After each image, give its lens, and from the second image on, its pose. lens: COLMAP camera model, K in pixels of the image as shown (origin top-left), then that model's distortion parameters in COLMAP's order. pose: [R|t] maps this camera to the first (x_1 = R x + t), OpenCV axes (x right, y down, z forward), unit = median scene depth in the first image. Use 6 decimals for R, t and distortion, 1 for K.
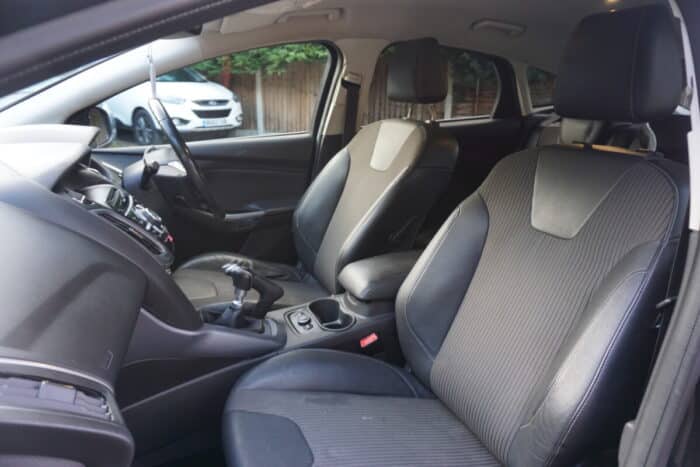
lens RADIAL K [[480.4, 0, 350.7], [0, 480.4, 230.2], [0, 0, 1]] dist [-0.028289, 0.024540]
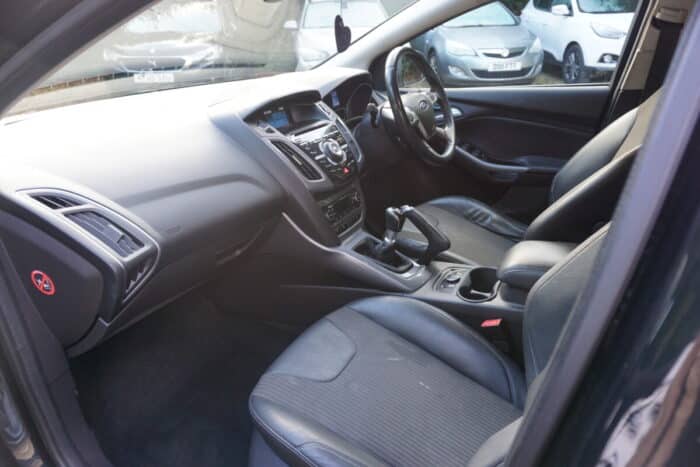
lens RADIAL K [[480.4, 0, 350.7], [0, 480.4, 230.2], [0, 0, 1]] dist [-0.028289, 0.024540]
pose [[0.592062, 0.288069, -0.752647, 0.357977], [-0.184965, 0.957573, 0.221001, -0.065586], [0.784379, 0.008367, 0.620226, 0.147335]]
